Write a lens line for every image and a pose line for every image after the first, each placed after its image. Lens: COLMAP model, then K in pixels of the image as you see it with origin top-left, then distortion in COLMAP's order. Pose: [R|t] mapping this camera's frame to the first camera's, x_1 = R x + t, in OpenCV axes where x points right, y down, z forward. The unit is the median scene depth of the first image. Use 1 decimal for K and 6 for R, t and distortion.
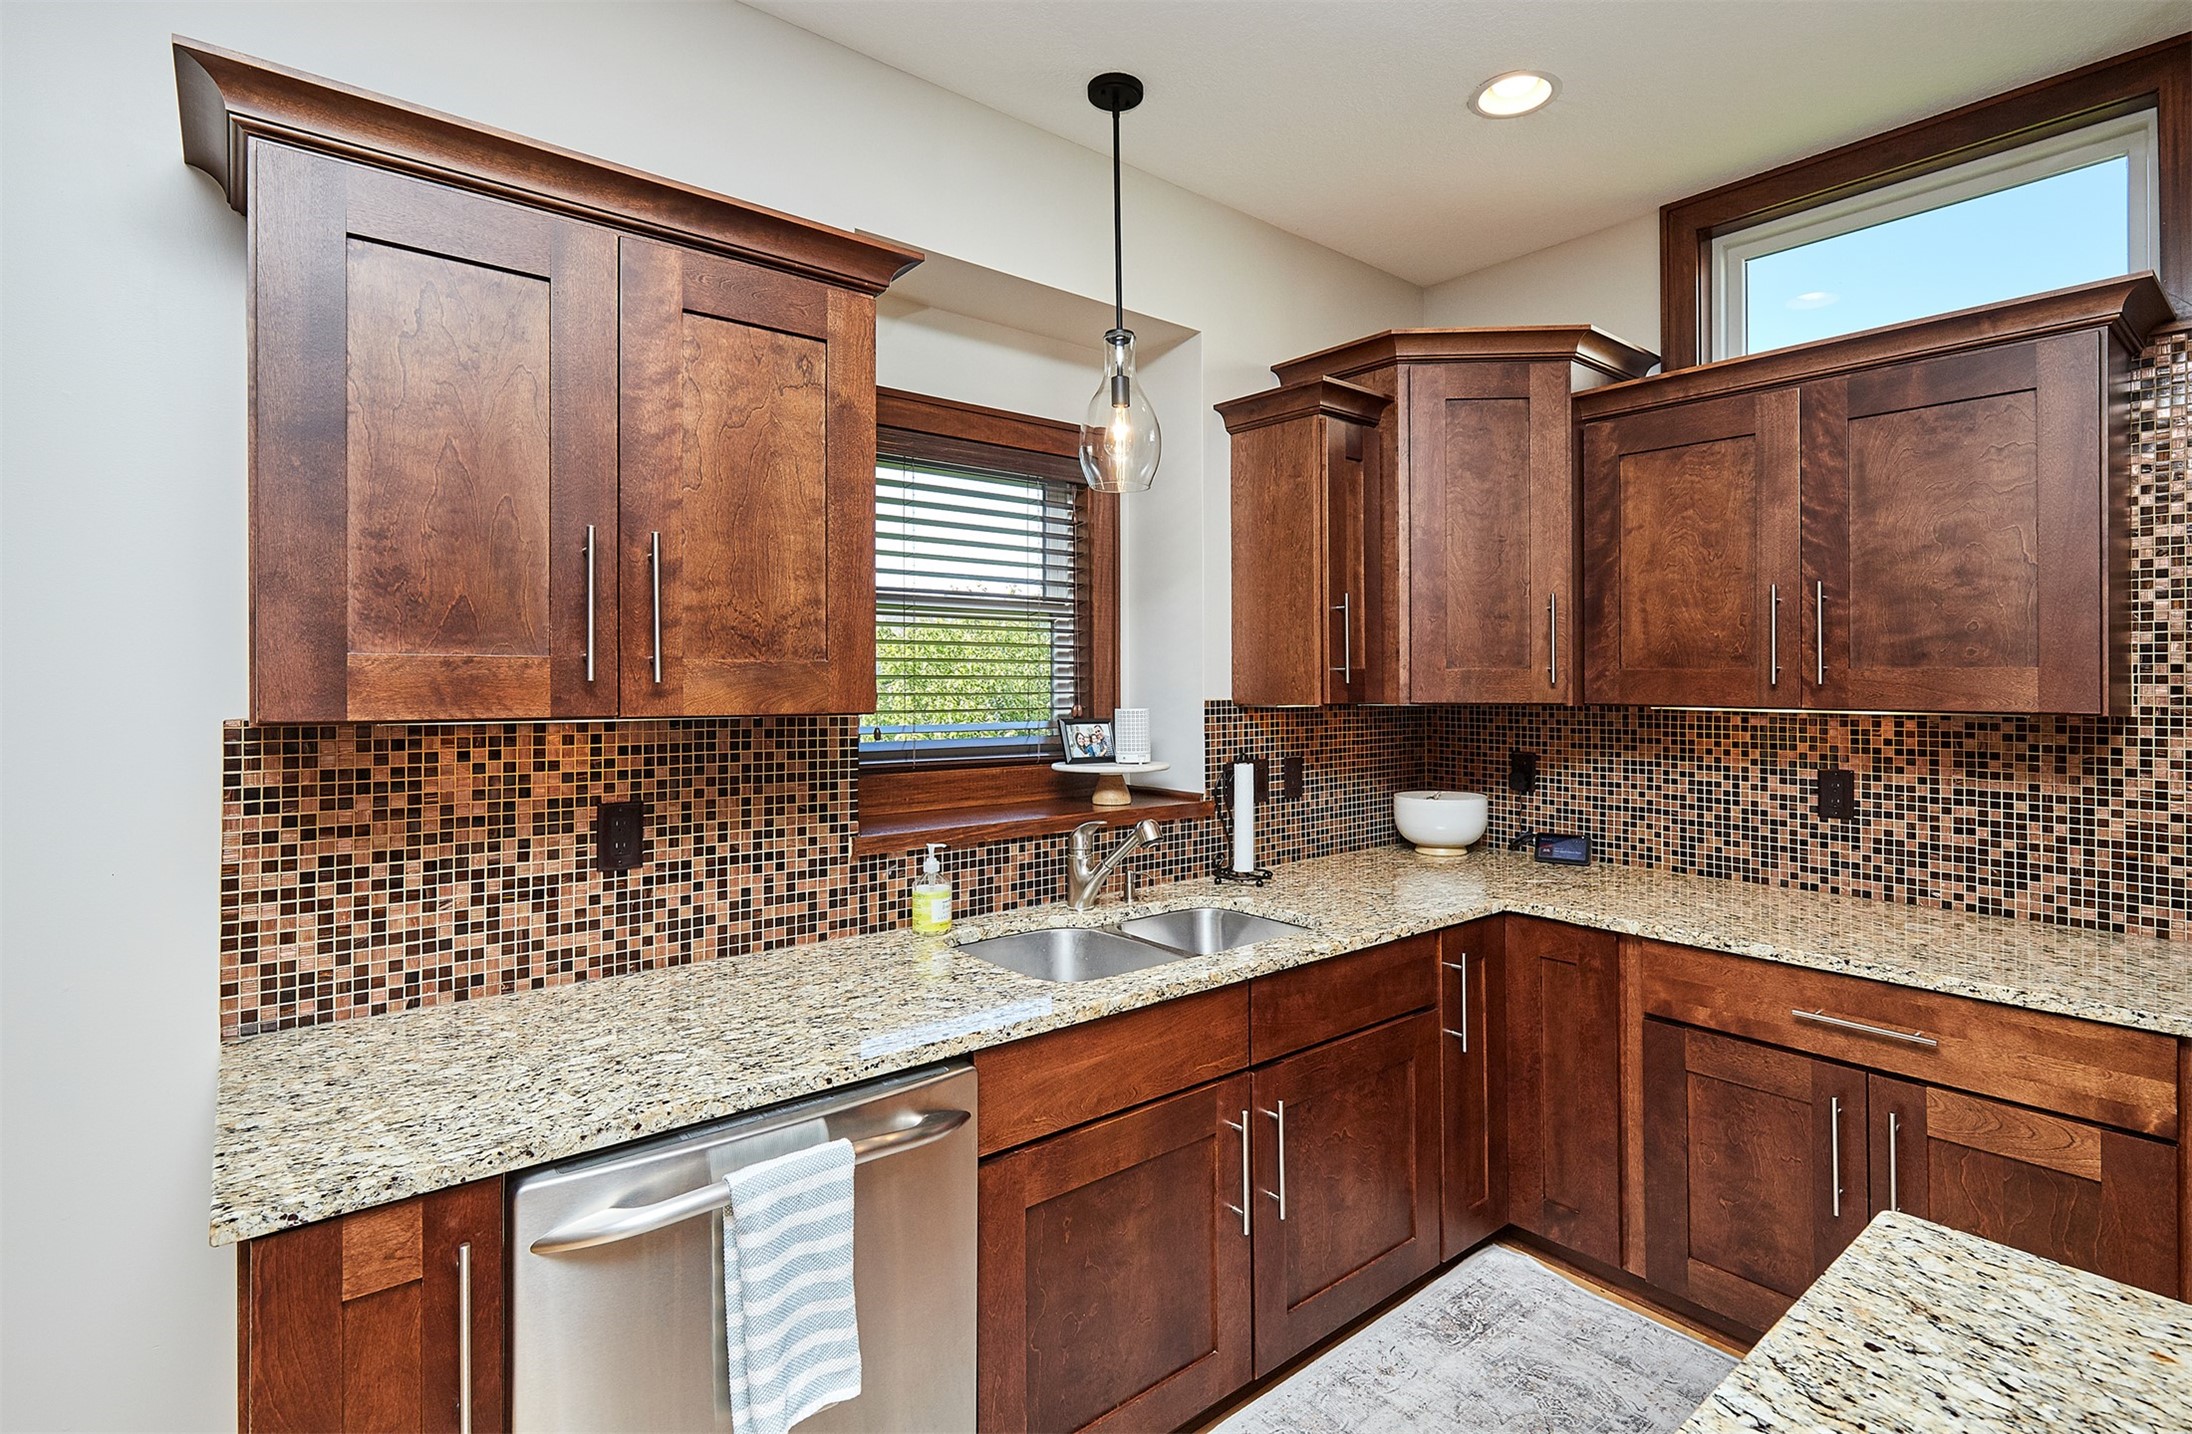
lens RADIAL K [[1042.5, 0, 1115.7], [0, 1042.5, 673.4], [0, 0, 1]] dist [0.000145, 0.000112]
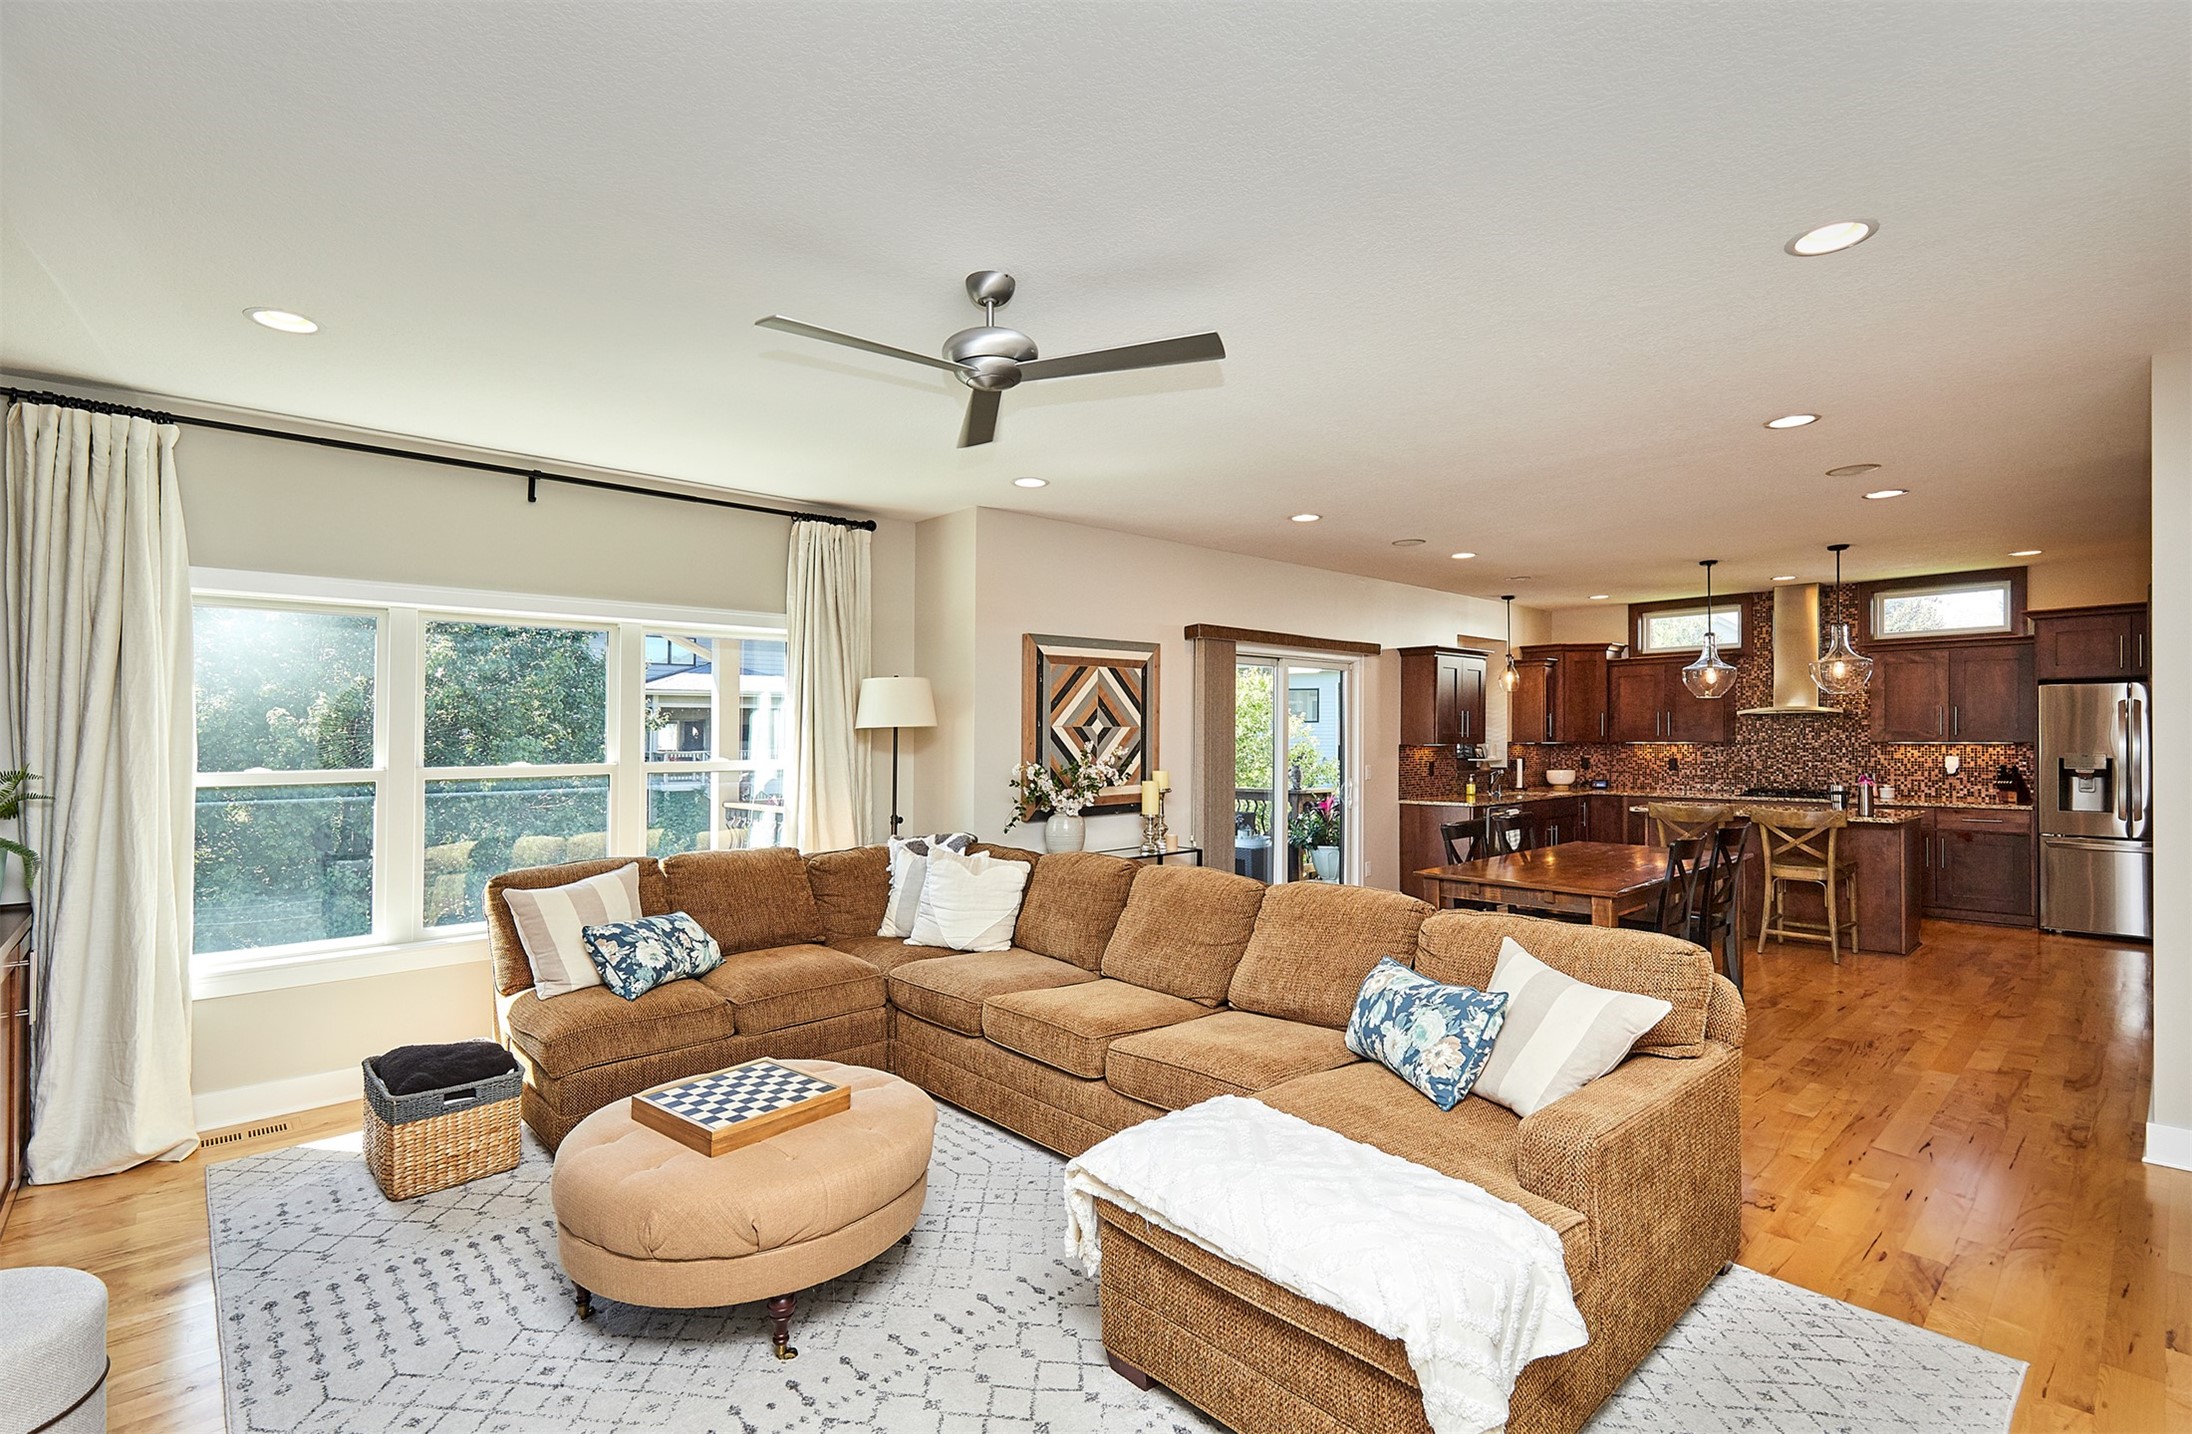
lens RADIAL K [[1049.8, 0, 1087.5], [0, 1049.8, 742.8], [0, 0, 1]] dist [-0.001820, -0.000449]
pose [[0.997419, -0.011226, 0.070919, -1.988544], [0.010410, 0.999875, 0.011871, -0.037237], [-0.071043, -0.011103, 0.997411, -3.094457]]
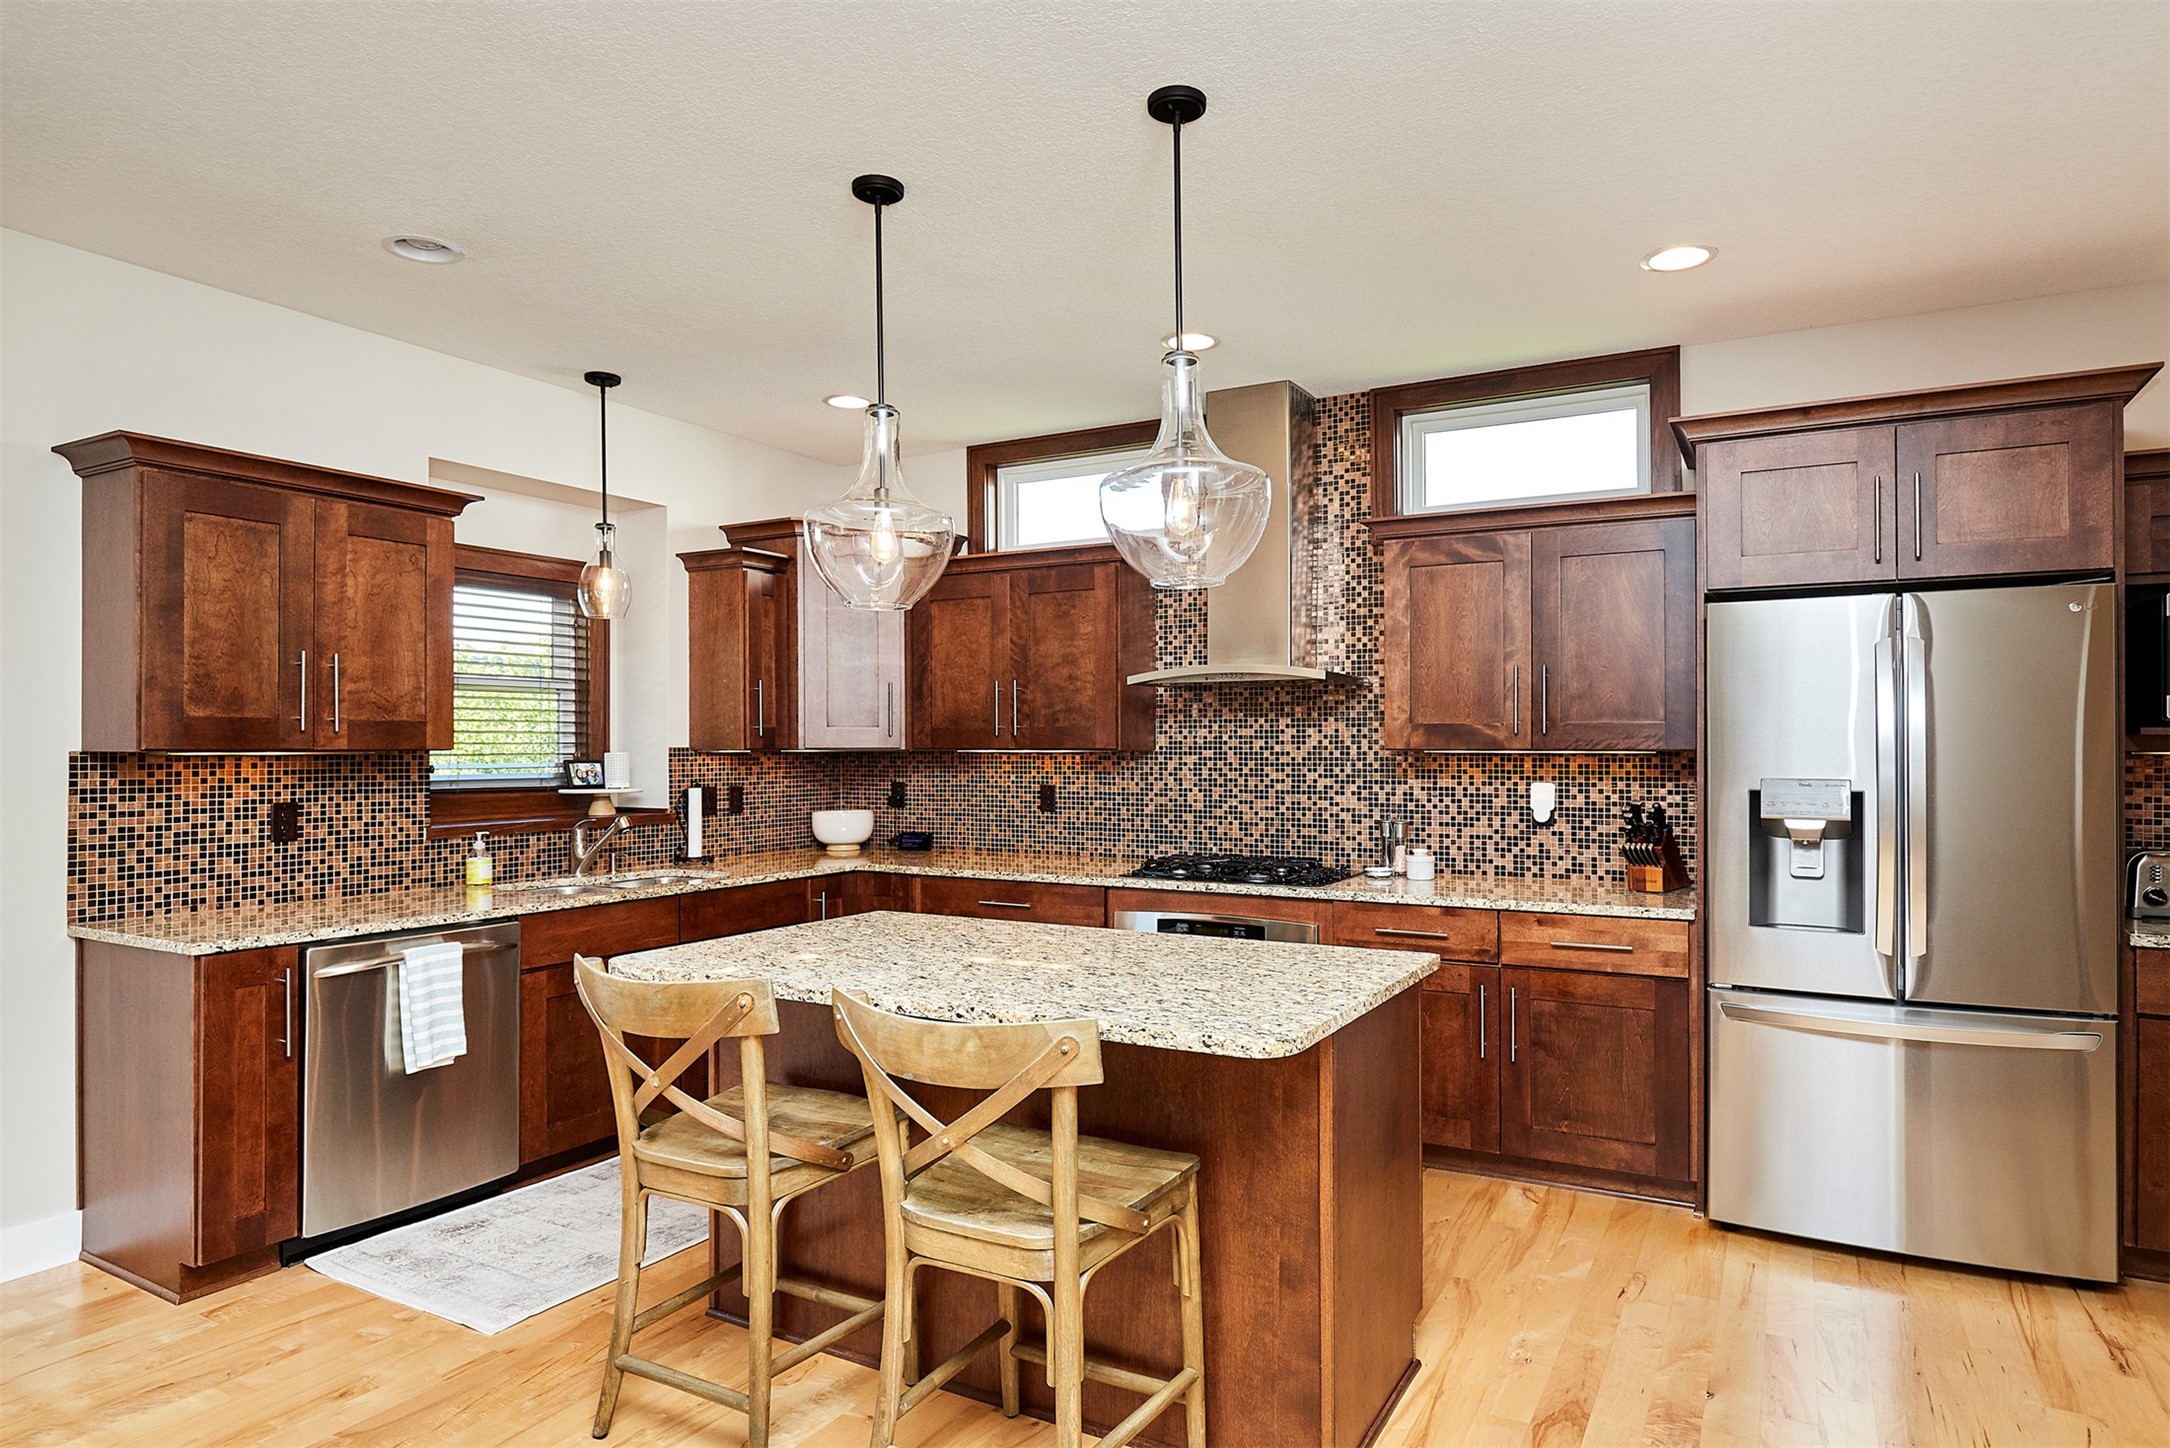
lens RADIAL K [[1226.8, 0, 1150.5], [0, 1226.8, 729.1], [0, 0, 1]] dist [-0.013522, 0.002467]
pose [[0.922589, 0.000885, 0.385784, 0.052771], [0.002168, 0.999970, -0.007480, 0.016468], [-0.385779, 0.007737, 0.922559, -1.110629]]
